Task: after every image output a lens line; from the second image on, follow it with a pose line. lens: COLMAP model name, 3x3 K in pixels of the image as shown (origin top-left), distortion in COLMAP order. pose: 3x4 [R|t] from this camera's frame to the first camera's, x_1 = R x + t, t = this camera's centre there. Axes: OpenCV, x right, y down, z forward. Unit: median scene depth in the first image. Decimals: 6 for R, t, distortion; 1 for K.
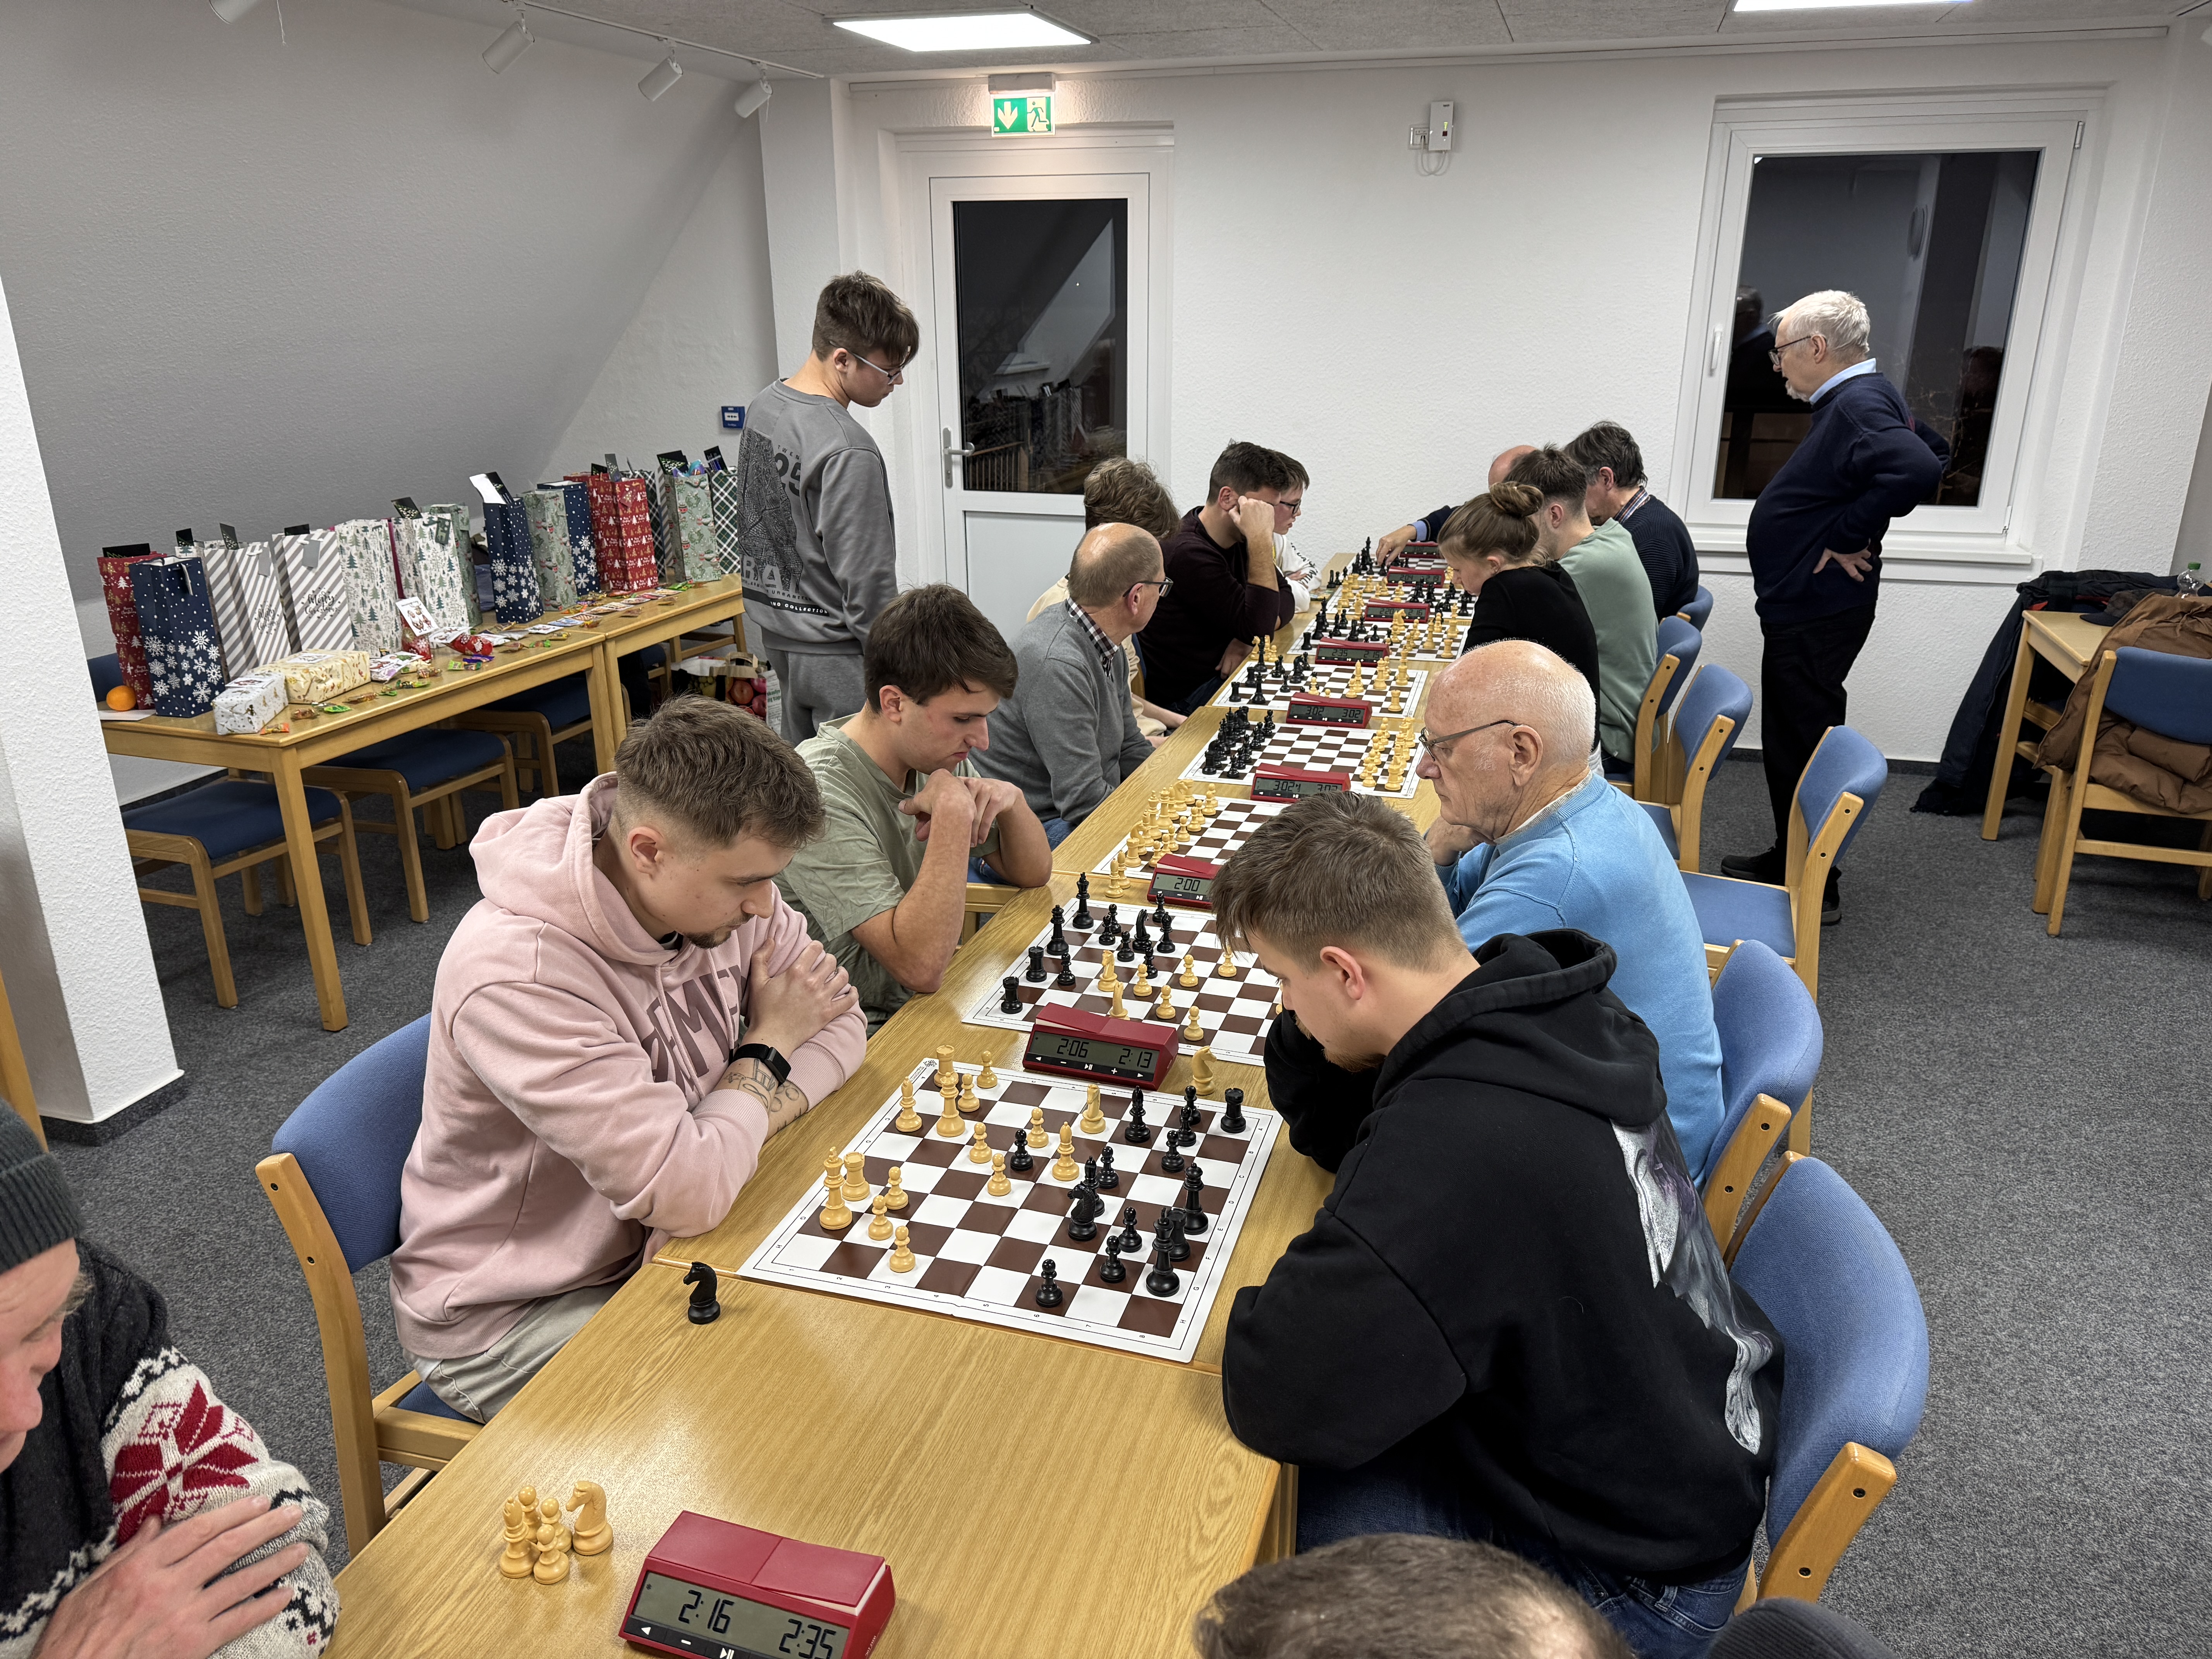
lens RADIAL K [[1560.8, 0, 1106.0], [0, 1560.8, 829.5], [0, 0, 1]] dist [0.133927, -0.250454]
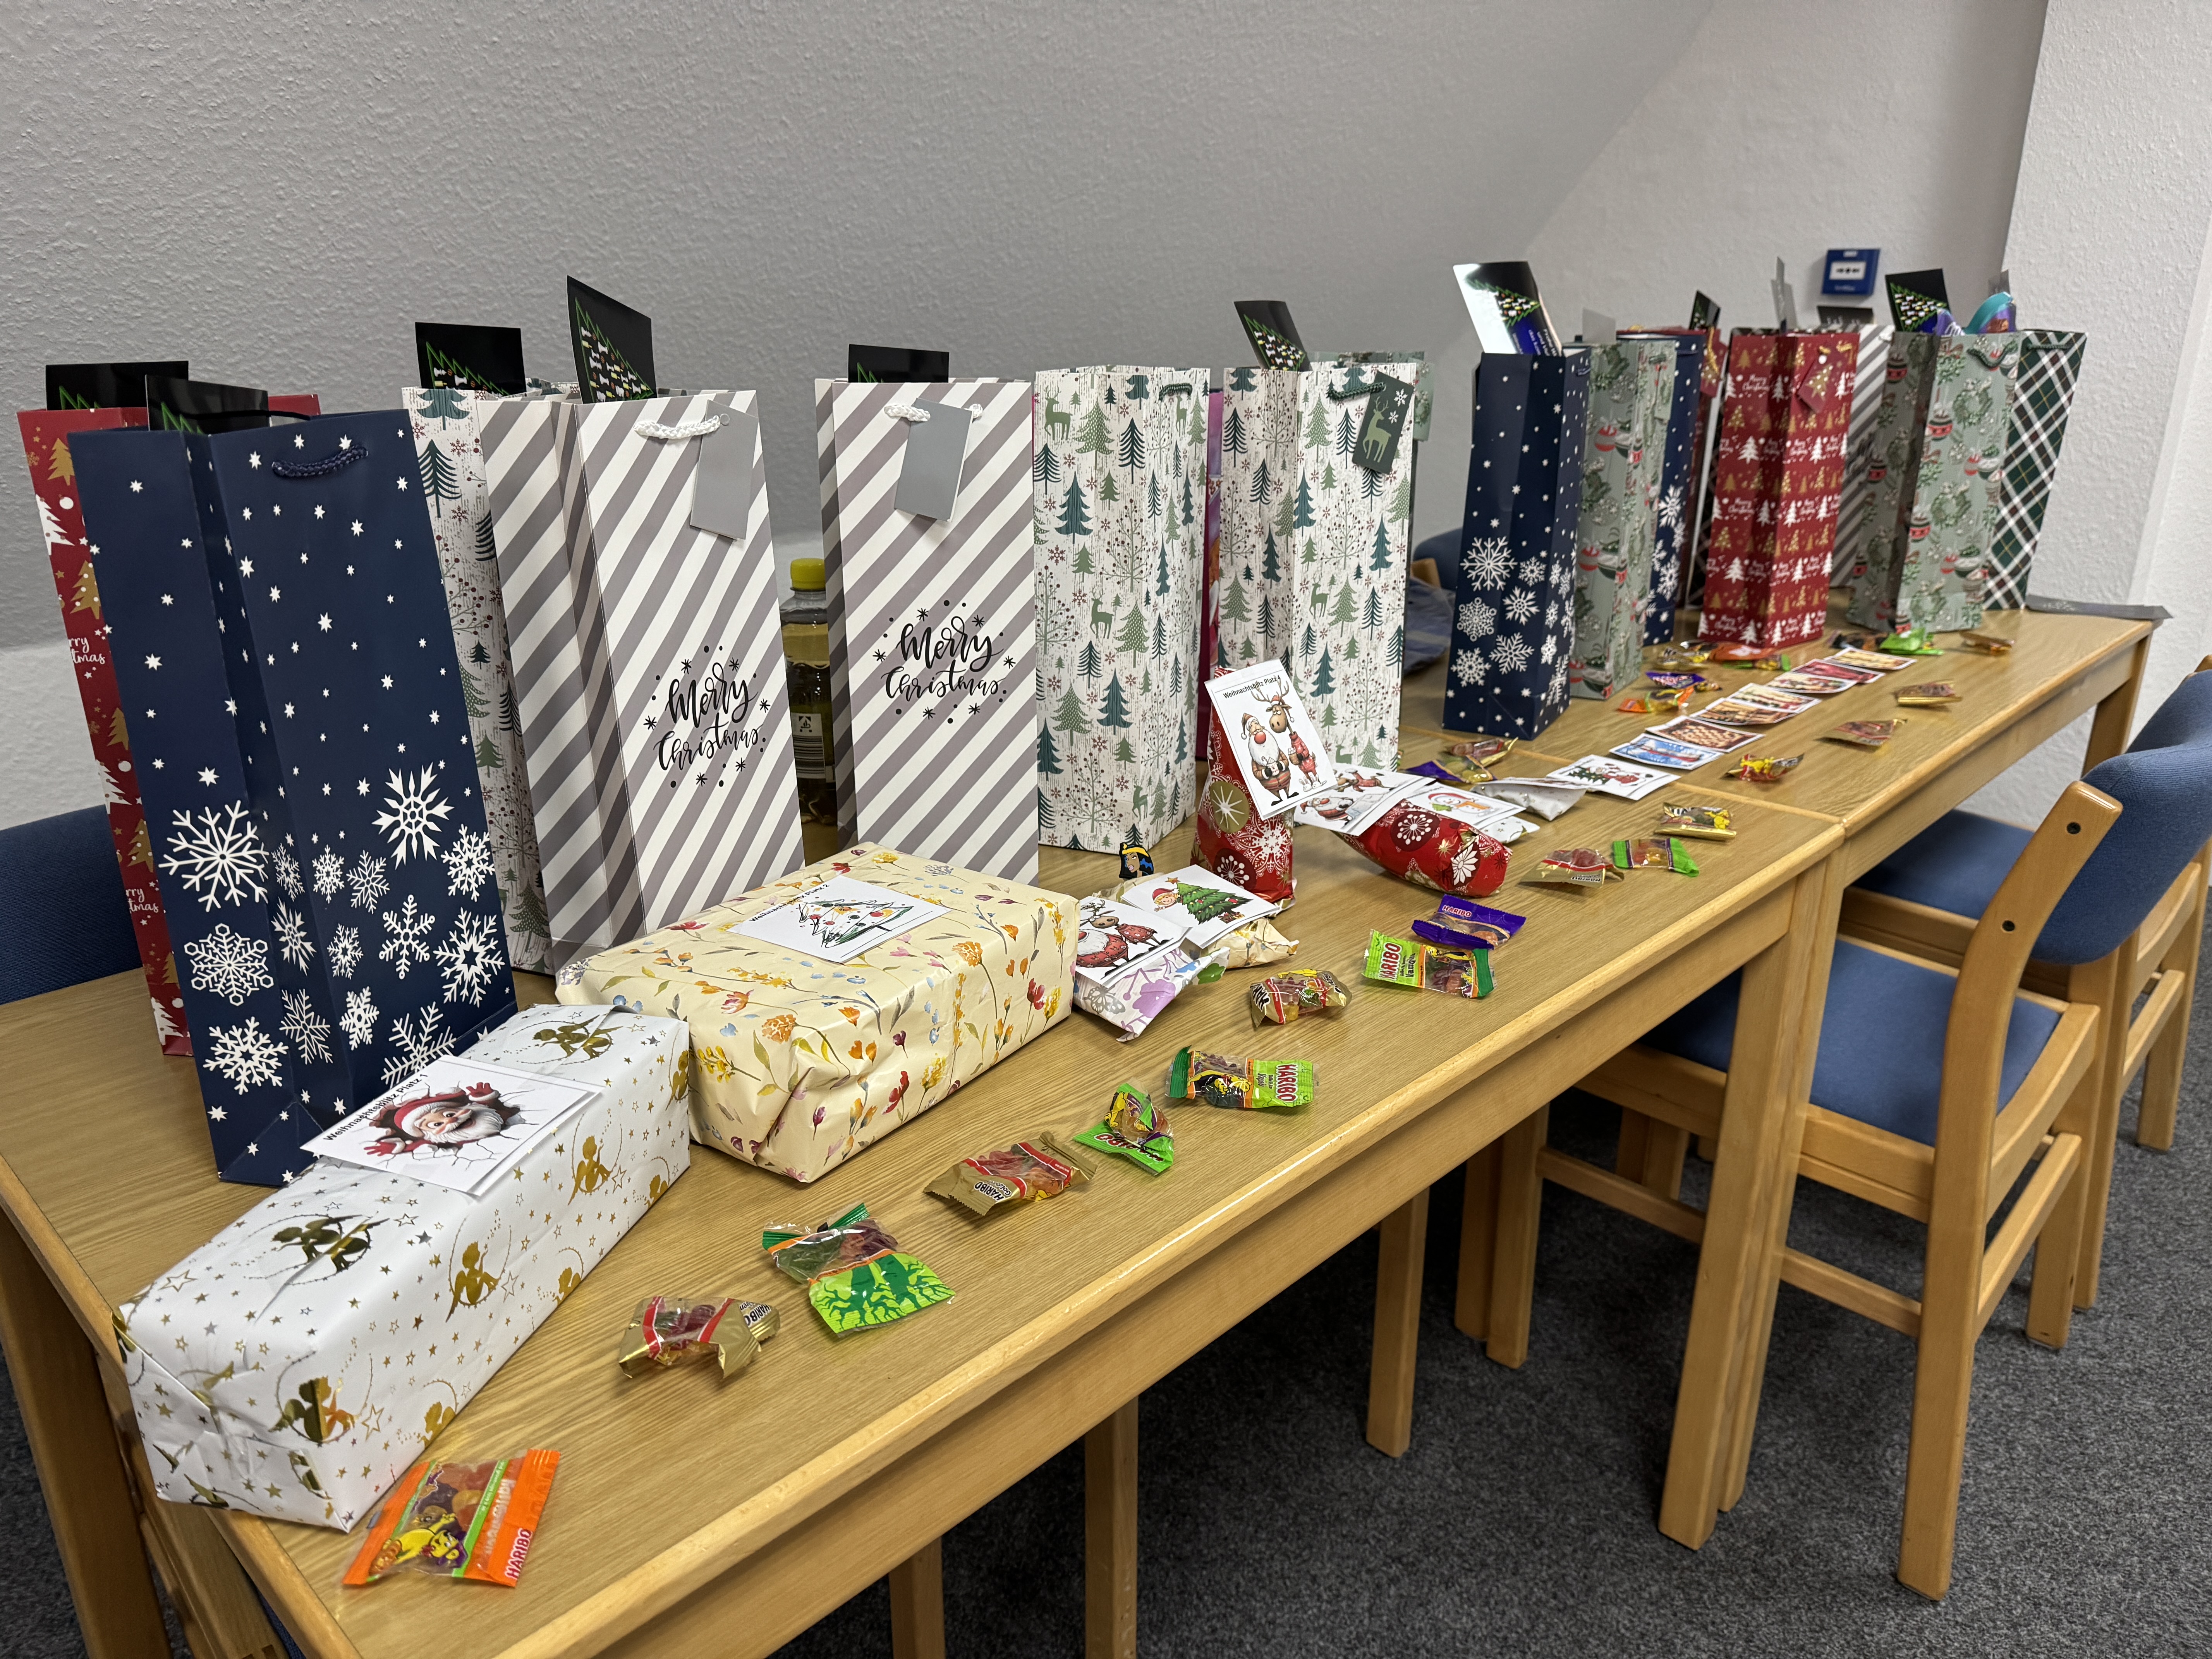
lens RADIAL K [[1560.8, 0, 1106.0], [0, 1560.8, 829.5], [0, 0, 1]] dist [0.133927, -0.250454]
pose [[0.906664, 0.143710, -0.396620, -0.349633], [-0.143195, 0.989206, 0.031084, -0.121761], [0.396806, 0.028612, 0.917457, 0.744747]]
